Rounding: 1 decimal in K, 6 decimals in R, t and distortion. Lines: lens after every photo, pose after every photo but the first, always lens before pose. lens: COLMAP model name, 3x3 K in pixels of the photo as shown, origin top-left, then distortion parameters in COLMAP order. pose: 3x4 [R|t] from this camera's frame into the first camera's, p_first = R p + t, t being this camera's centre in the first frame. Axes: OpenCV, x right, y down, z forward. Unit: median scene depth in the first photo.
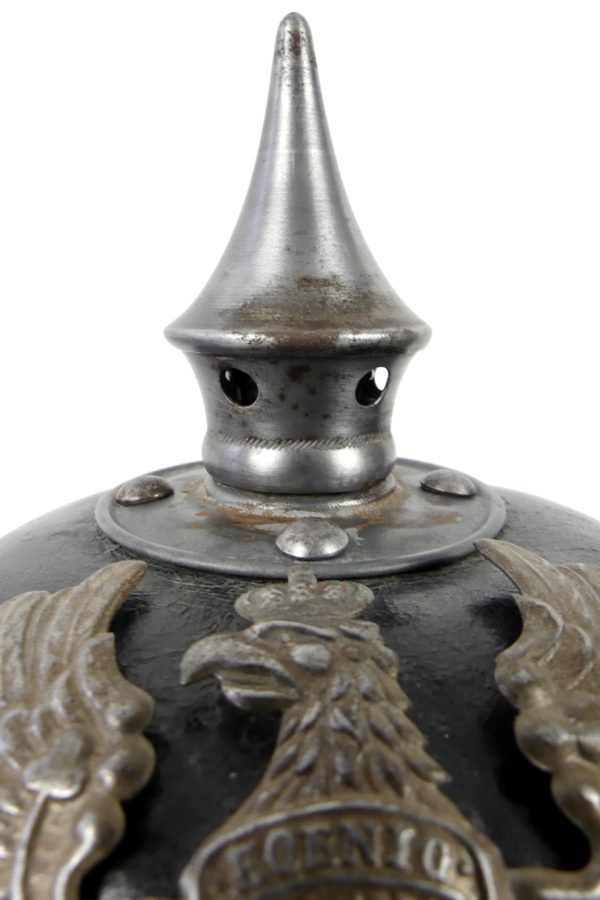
lens RADIAL K [[740.6, 0, 300.0], [0, 740.6, 450.0], [0, 0, 1]] dist [-0.034046, -0.002562]
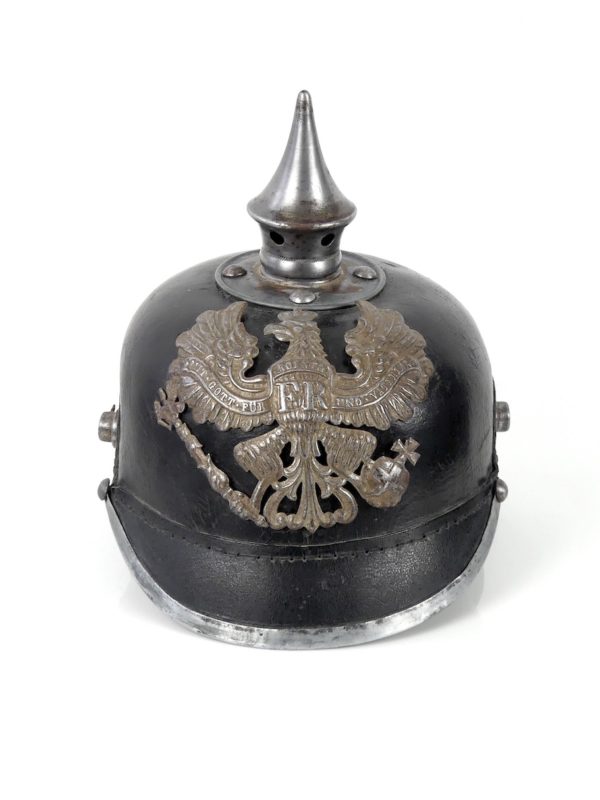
lens RADIAL K [[2419.4, 0, 300.0], [0, 2419.4, 400.0], [0, 0, 1]] dist [-0.025308, -0.049003]
pose [[0.998813, 0.045445, -0.017518, 0.181853], [-0.041096, 0.979419, 0.197610, -1.274995], [0.026138, -0.196655, 0.980124, -7.866271]]
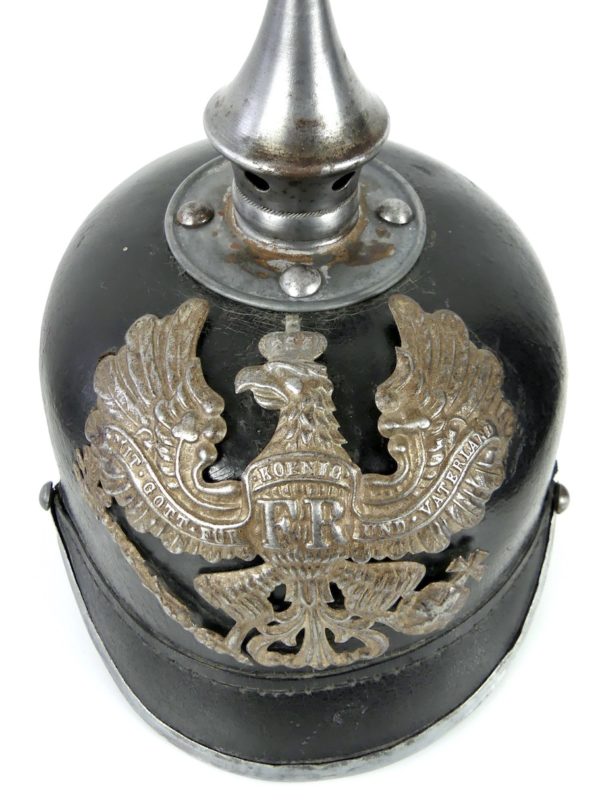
lens RADIAL K [[757.7, 0, 301.3], [0, 757.7, 398.3], [0, 0, 1]] dist [0.005330, 0.001214]
pose [[0.999336, 0.036067, 0.005212, 0.018455], [-0.031162, 0.771634, 0.635303, -0.771064], [0.018892, -0.635043, 0.772246, -0.529797]]
